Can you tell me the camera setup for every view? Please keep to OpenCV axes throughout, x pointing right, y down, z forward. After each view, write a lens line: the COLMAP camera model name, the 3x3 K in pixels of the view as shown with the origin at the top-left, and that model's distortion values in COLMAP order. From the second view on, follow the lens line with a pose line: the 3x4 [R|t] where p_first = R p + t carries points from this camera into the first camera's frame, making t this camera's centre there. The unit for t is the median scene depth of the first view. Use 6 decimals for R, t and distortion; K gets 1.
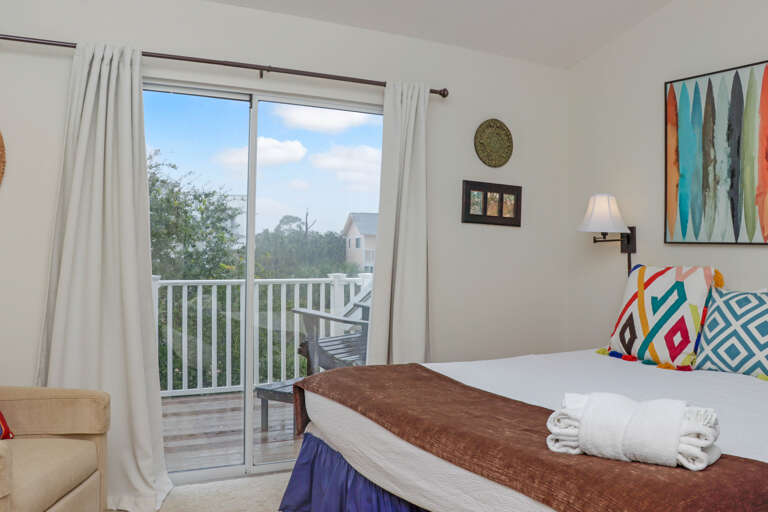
lens RADIAL K [[660.2, 0, 387.2], [0, 660.2, 274.8], [0, 0, 1]] dist [-0.165925, 0.139474]
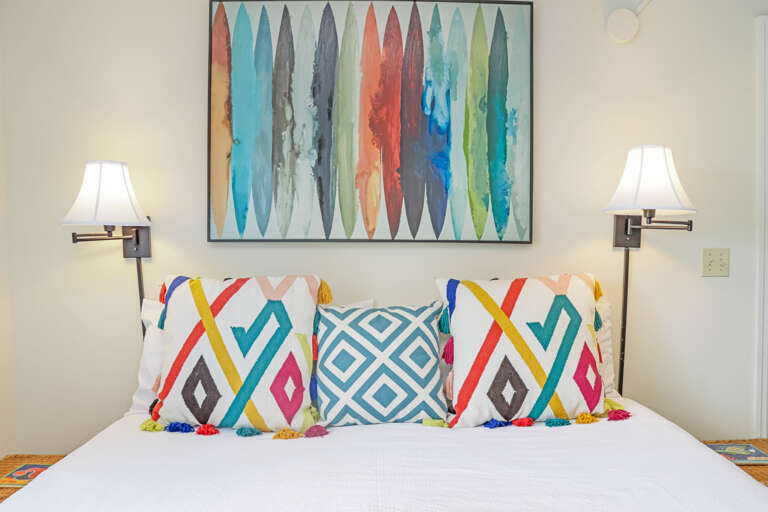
lens RADIAL K [[660.2, 0, 387.2], [0, 660.2, 274.8], [0, 0, 1]] dist [-0.165925, 0.139474]
pose [[0.488235, -0.062831, 0.870448, -0.072914], [0.046462, 0.997862, 0.045968, -0.040874], [-0.871475, 0.018000, 0.490110, 0.561998]]
